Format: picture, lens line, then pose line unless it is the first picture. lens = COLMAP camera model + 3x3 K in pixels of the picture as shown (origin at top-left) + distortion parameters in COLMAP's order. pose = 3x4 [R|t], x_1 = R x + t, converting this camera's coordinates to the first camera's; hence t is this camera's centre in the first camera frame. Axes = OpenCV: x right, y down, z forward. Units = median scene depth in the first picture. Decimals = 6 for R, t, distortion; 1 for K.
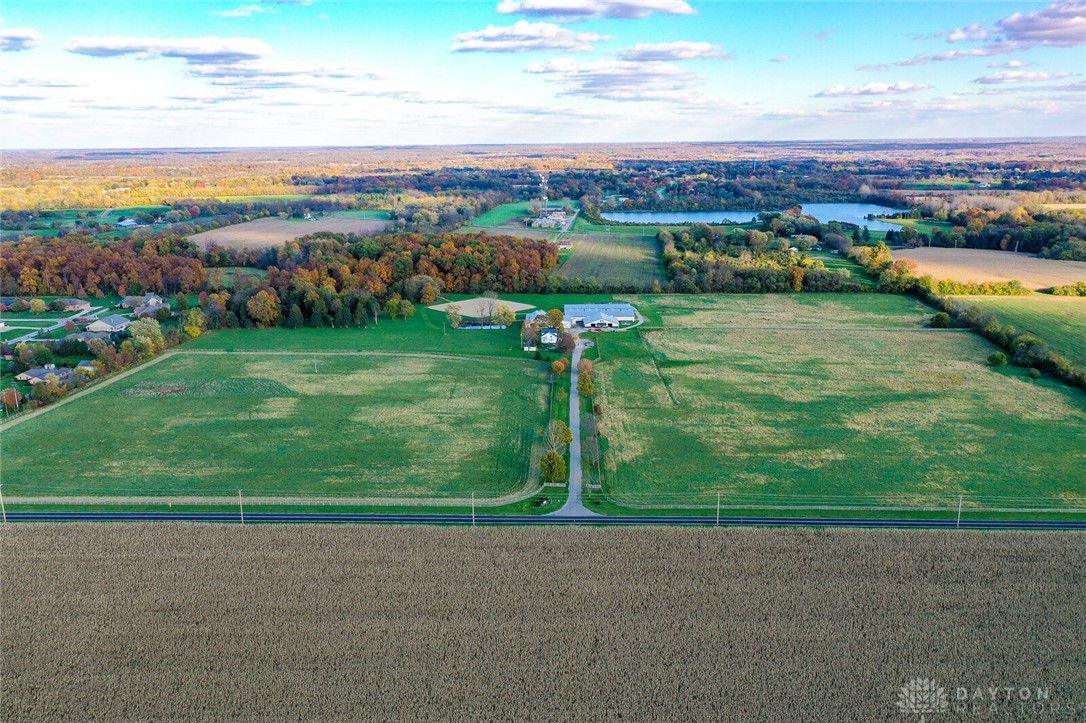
lens RADIAL K [[844.4, 0, 543.0], [0, 844.4, 361.5], [0, 0, 1]] dist [0.003397, 0.014892]
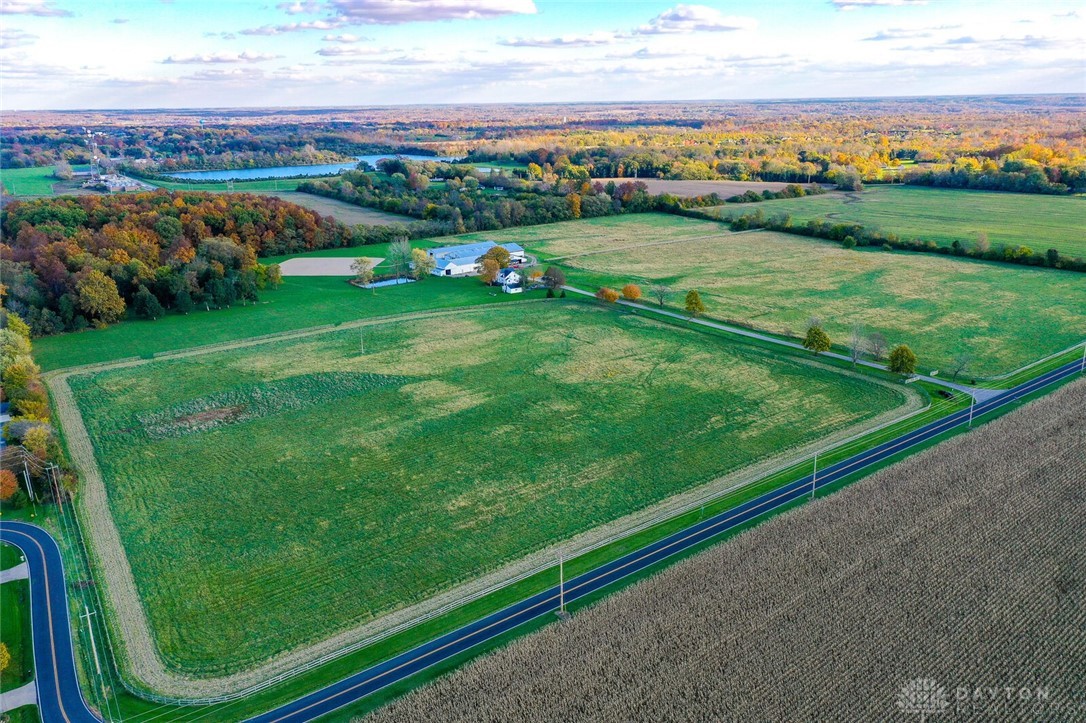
lens RADIAL K [[844.4, 0, 543.0], [0, 844.4, 361.5], [0, 0, 1]] dist [0.003397, 0.014892]
pose [[0.776211, -0.188789, 0.601545, -0.739717], [0.166629, 0.981618, 0.093060, -0.027396], [-0.608056, 0.028000, 0.793400, 0.418257]]
